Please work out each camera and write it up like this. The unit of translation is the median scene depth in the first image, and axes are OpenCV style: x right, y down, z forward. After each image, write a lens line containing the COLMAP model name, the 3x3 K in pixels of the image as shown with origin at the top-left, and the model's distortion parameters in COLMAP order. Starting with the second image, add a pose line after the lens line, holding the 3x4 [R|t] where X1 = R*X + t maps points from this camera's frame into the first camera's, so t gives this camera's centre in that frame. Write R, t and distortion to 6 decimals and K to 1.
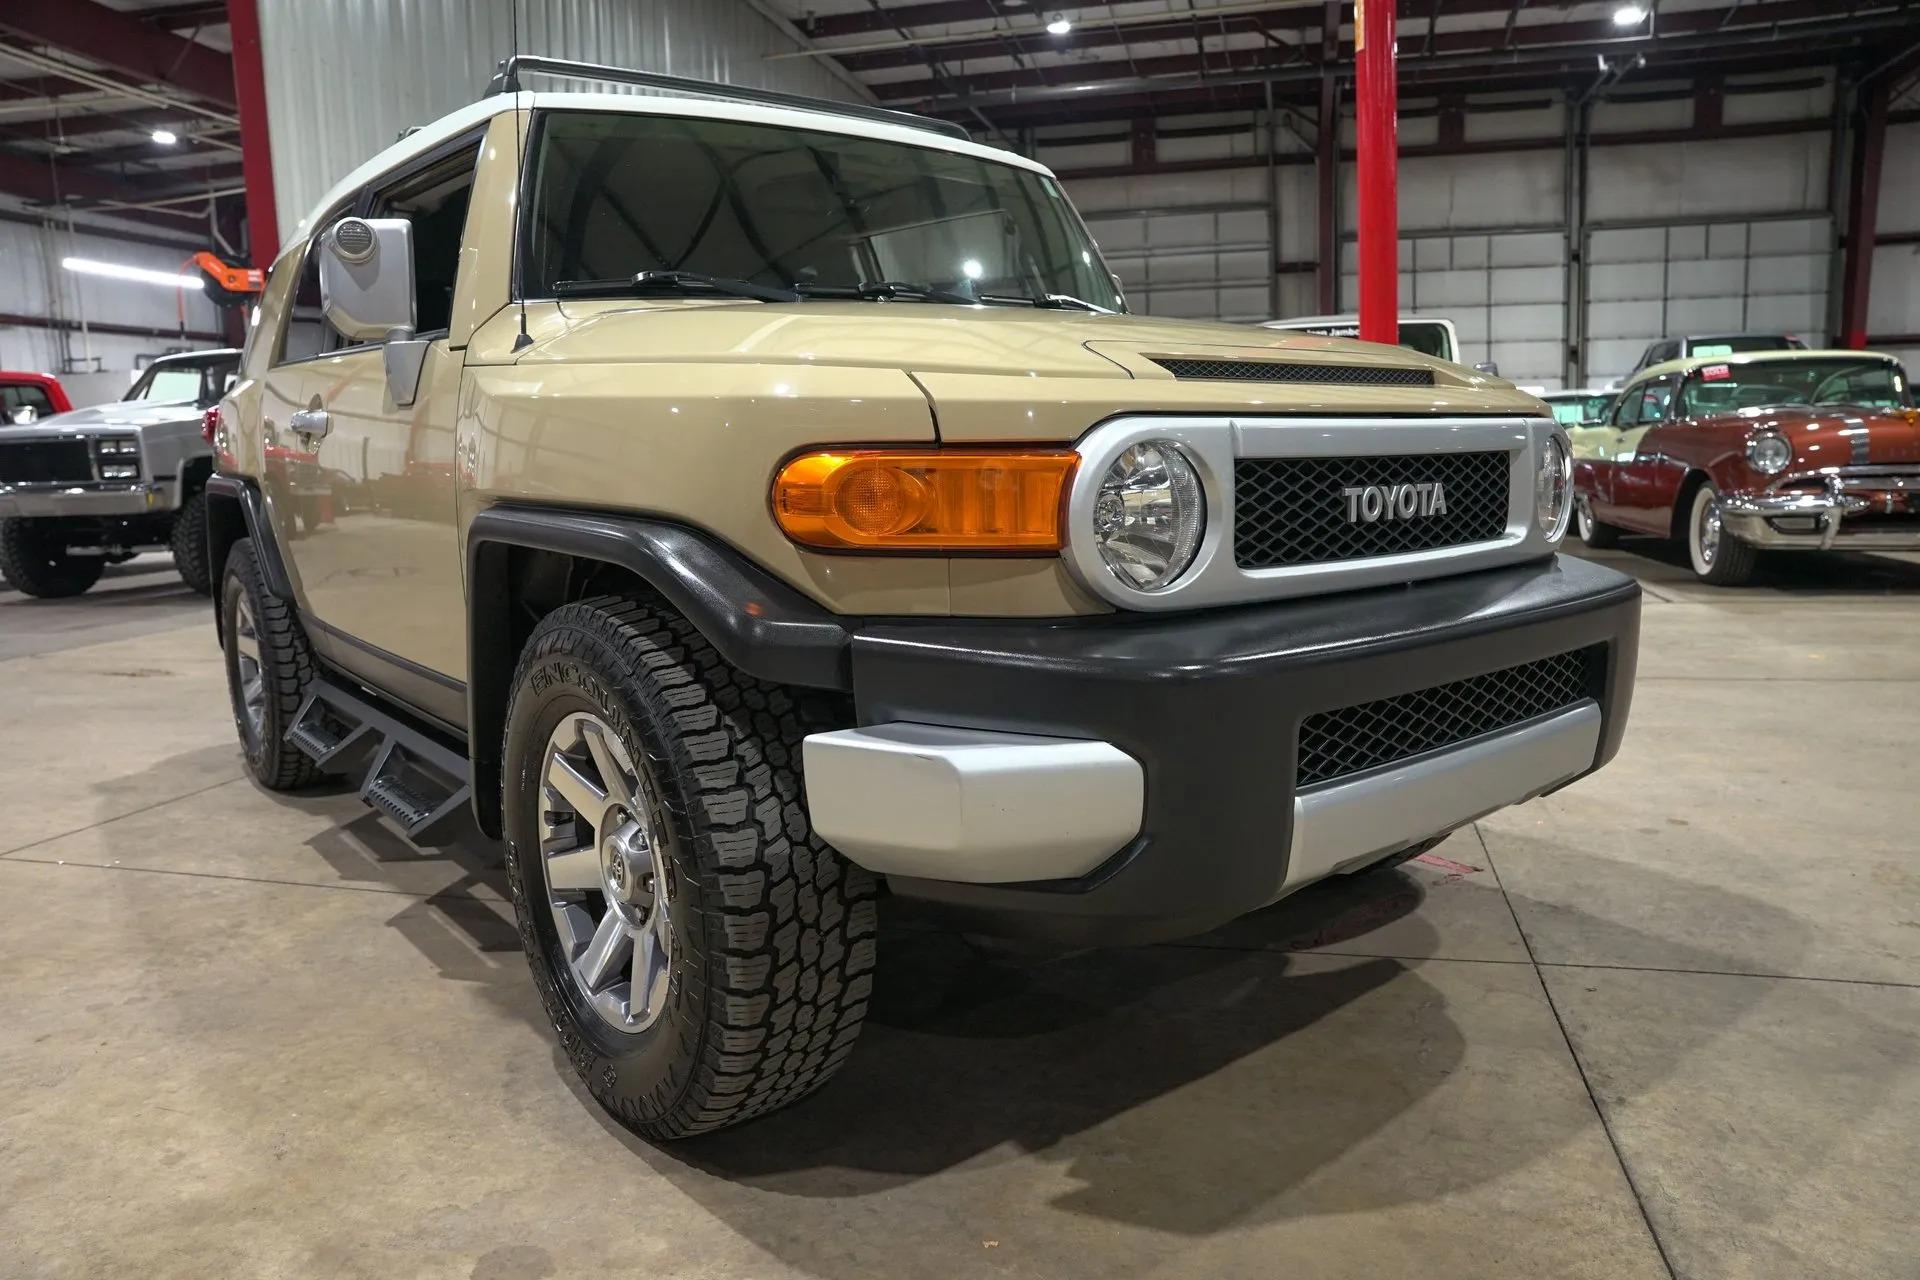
lens RADIAL K [[1315.6, 0, 966.0], [0, 1315.6, 638.3], [0, 0, 1]] dist [-0.149670, 0.116876]
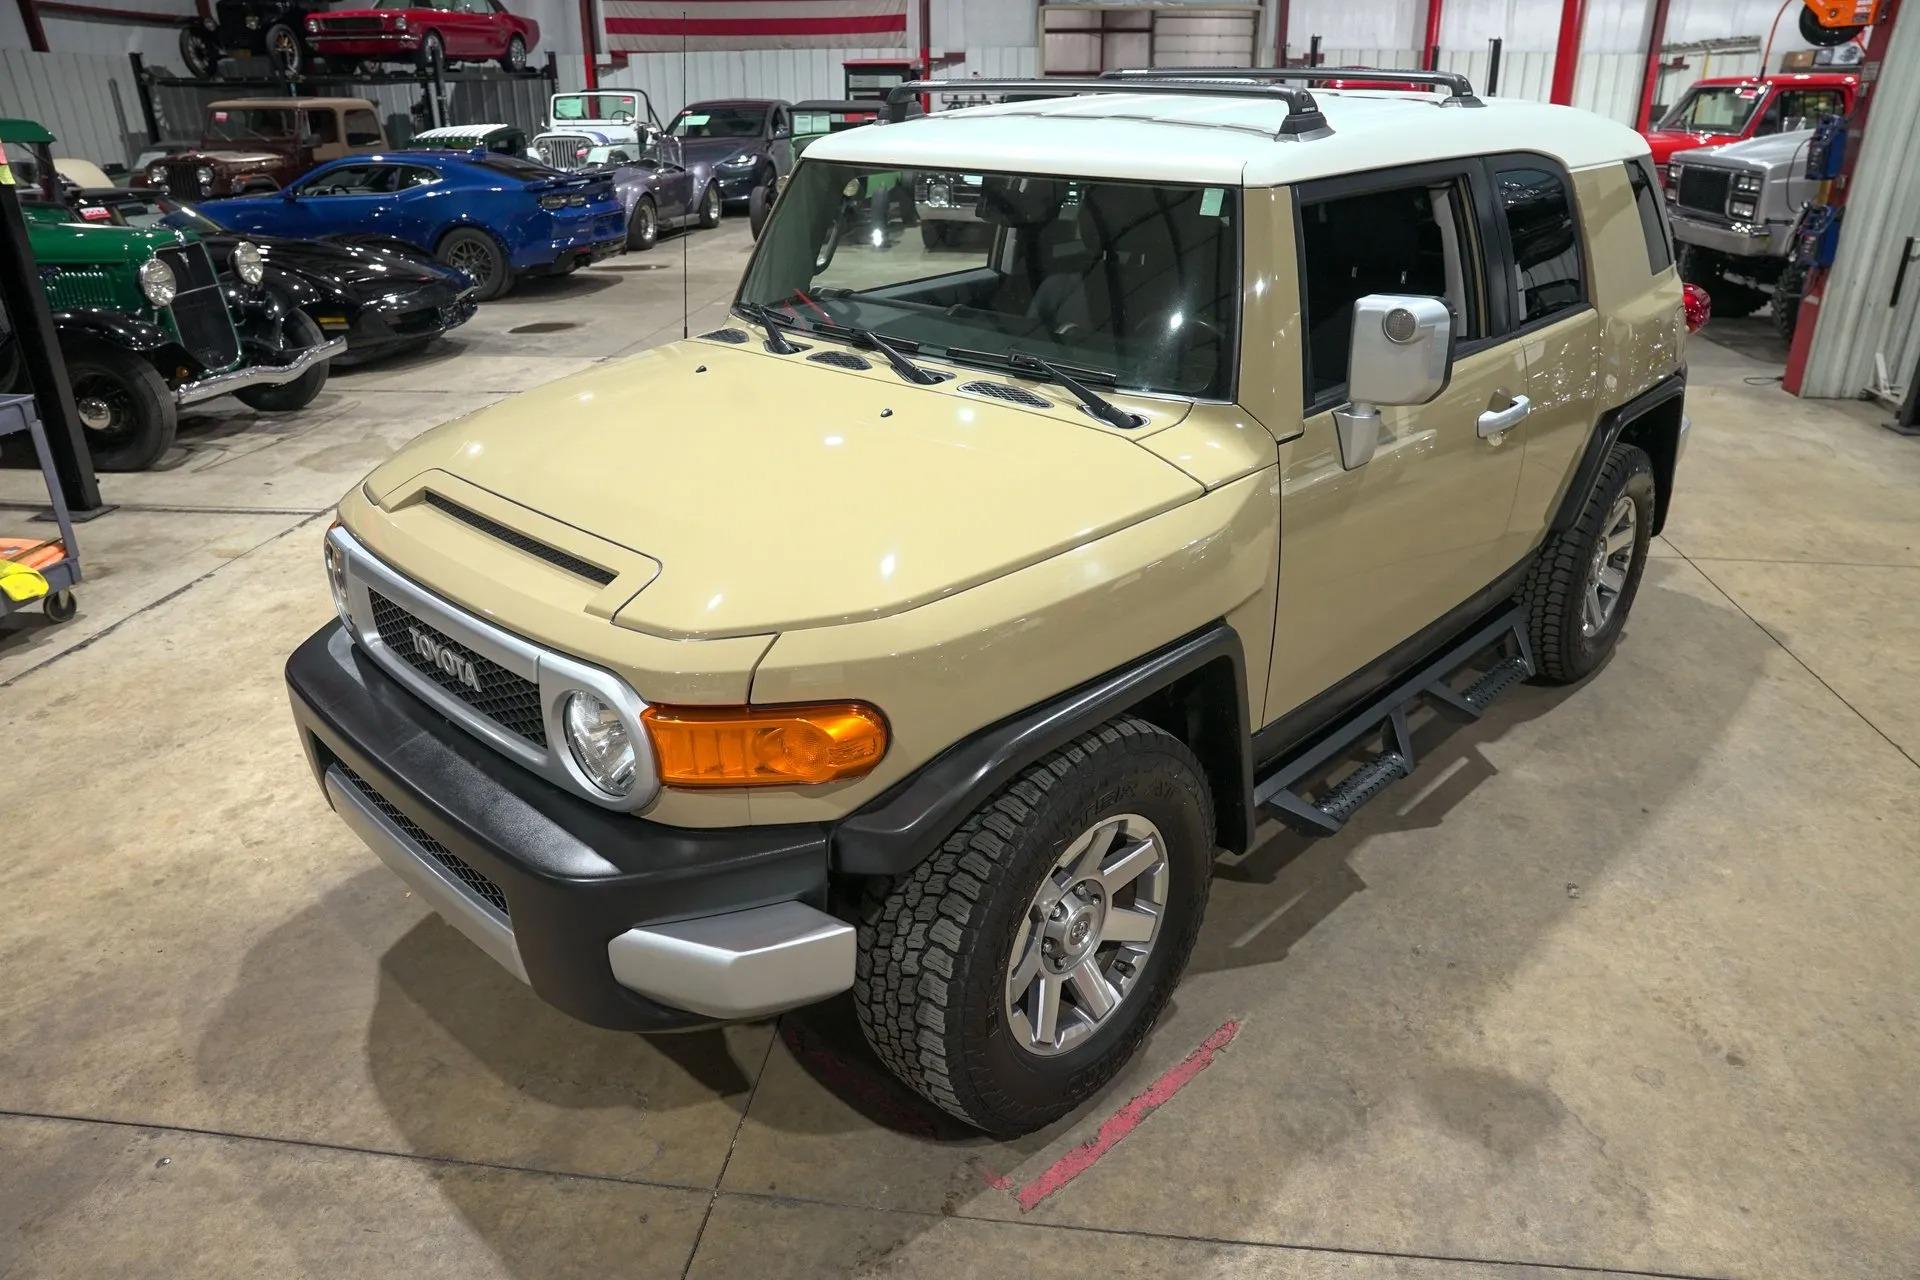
lens RADIAL K [[1315.6, 0, 966.0], [0, 1315.6, 638.3], [0, 0, 1]] dist [-0.149670, 0.116876]
pose [[0.123077, 0.418644, -0.899772, 1.478374], [-0.143862, 0.904614, 0.401219, -0.683663], [0.981914, 0.080062, 0.171564, 1.252612]]
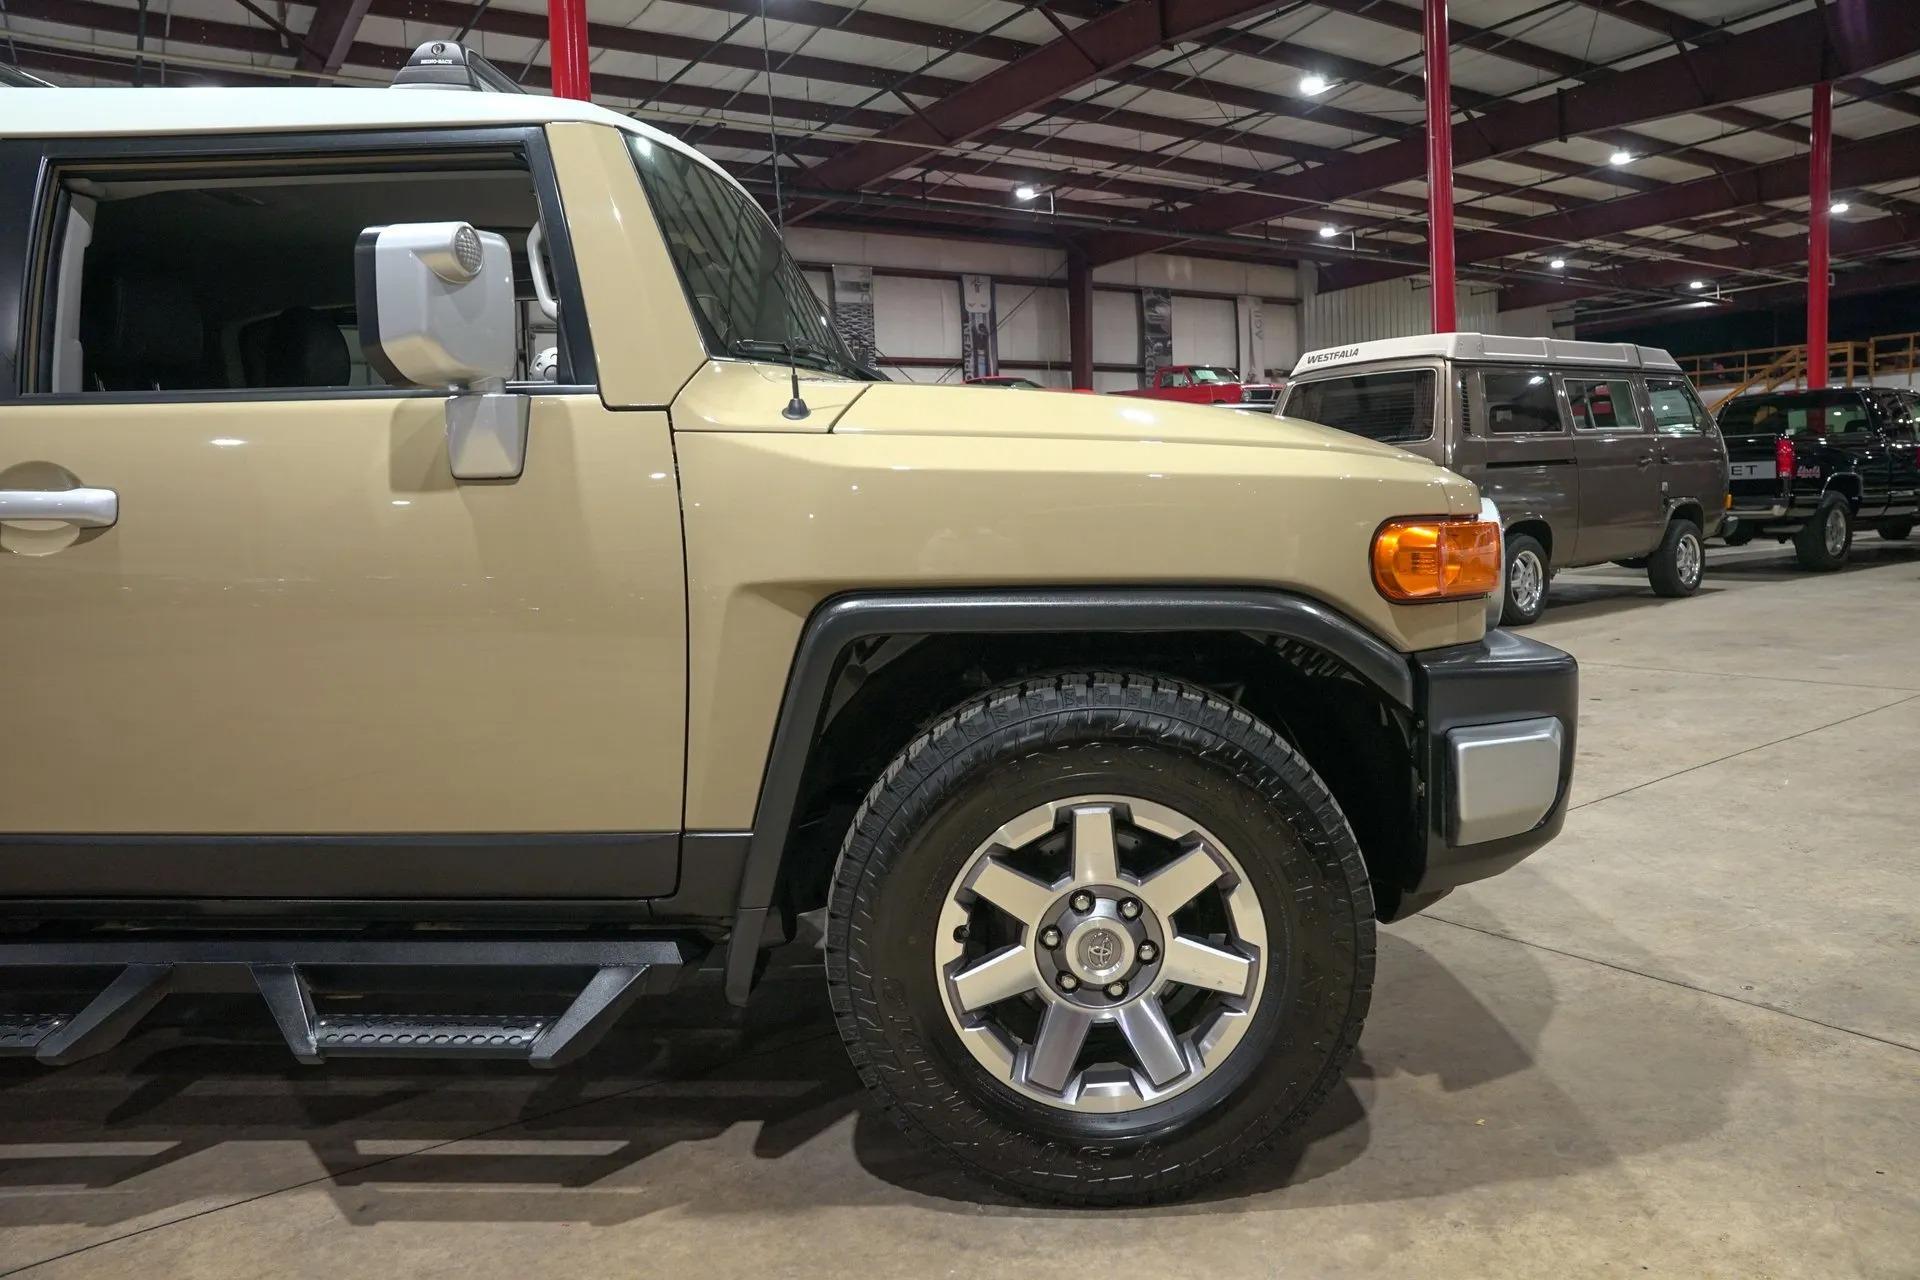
lens RADIAL K [[1315.6, 0, 966.0], [0, 1315.6, 638.3], [0, 0, 1]] dist [-0.149670, 0.116876]
pose [[0.664113, -0.079286, 0.743416, -1.067666], [0.130762, 0.991352, -0.011084, -0.061372], [-0.736108, 0.104572, 0.668737, 0.396411]]
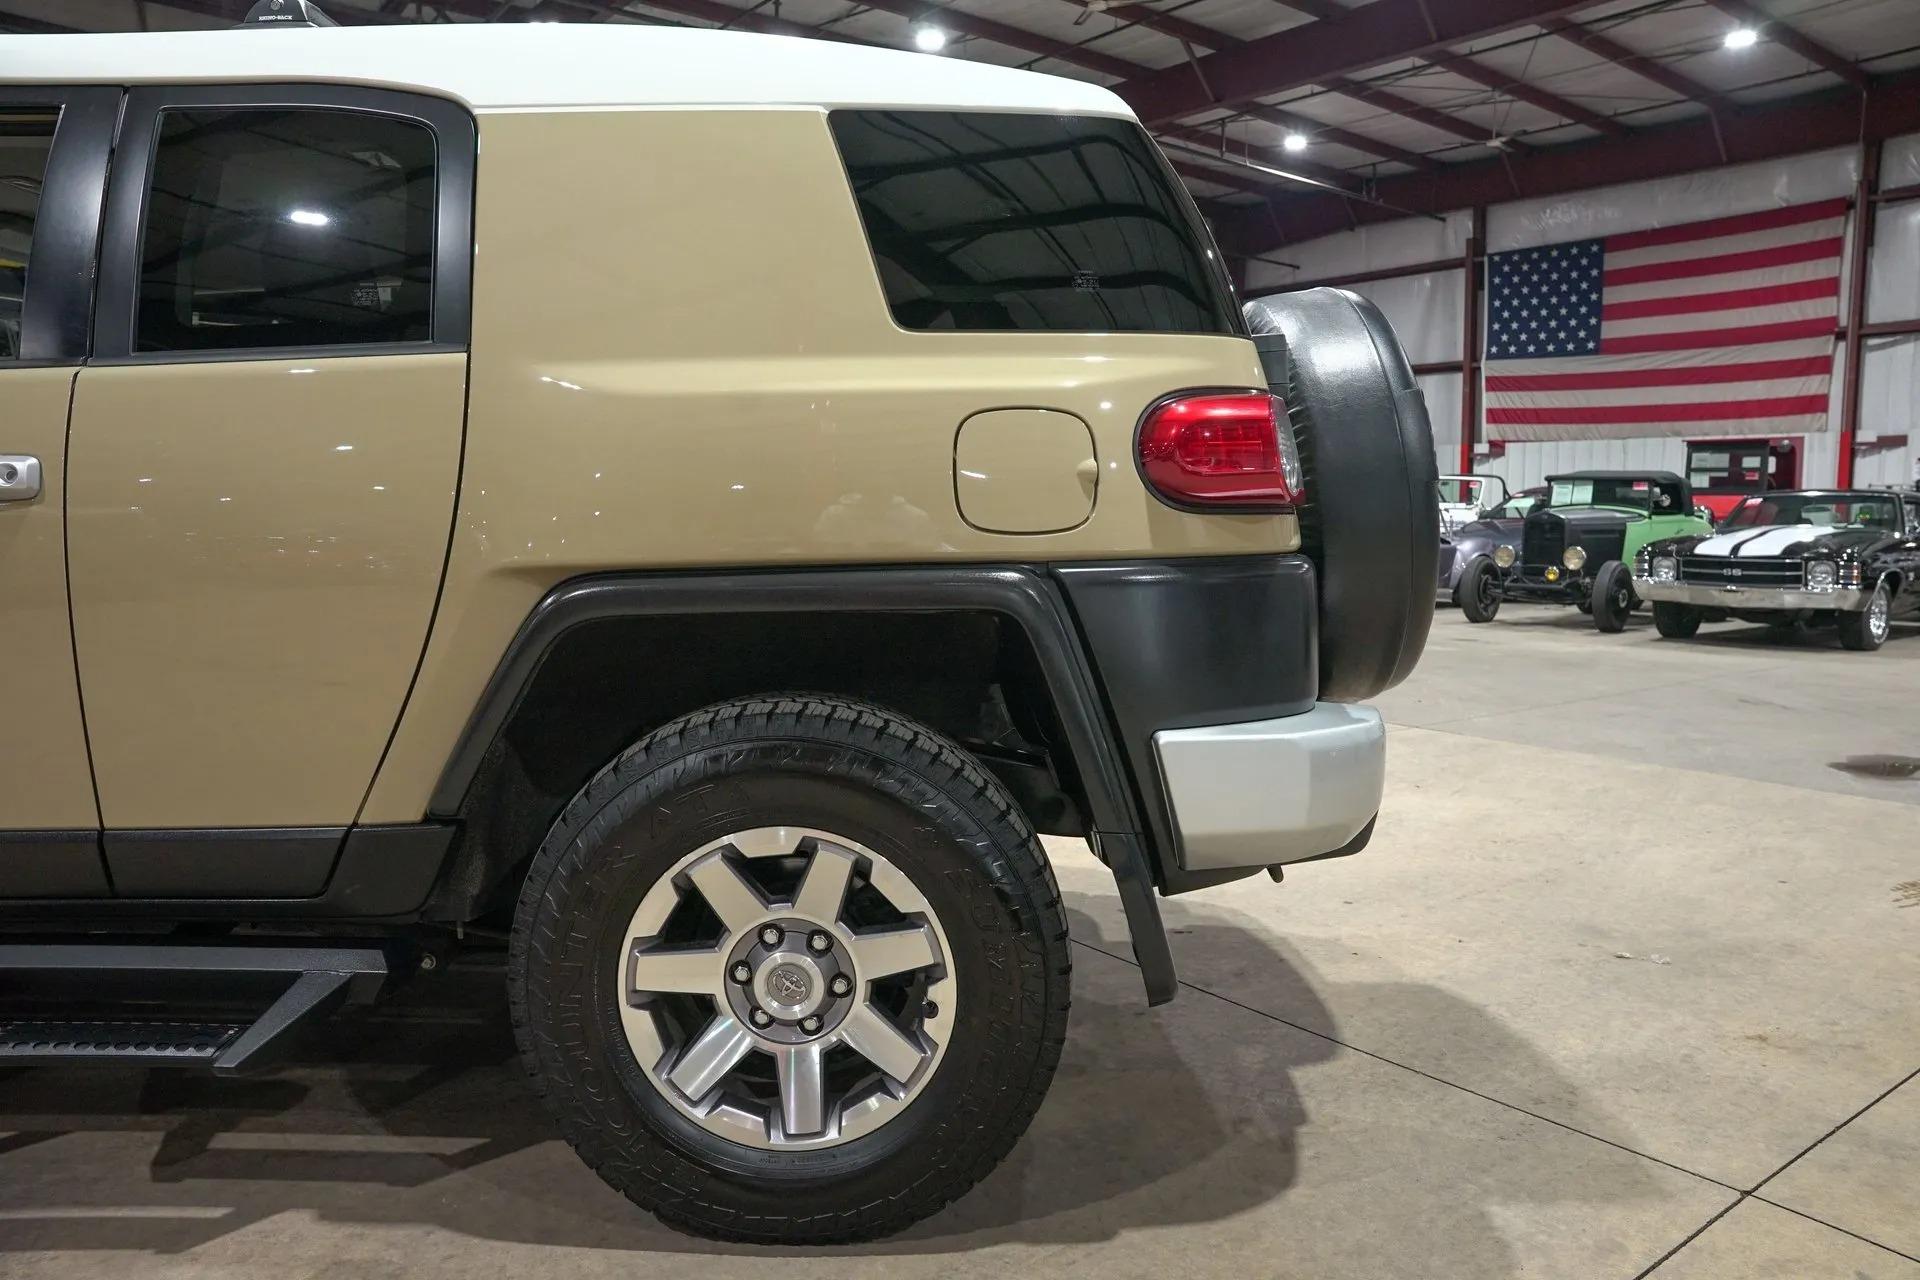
lens RADIAL K [[1315.6, 0, 966.0], [0, 1315.6, 638.3], [0, 0, 1]] dist [-0.149670, 0.116876]
pose [[-0.624581, 0.095745, -0.775068, 0.190914], [-0.102918, 0.973709, 0.203219, -0.529281], [0.774149, 0.206695, -0.598307, 3.360893]]
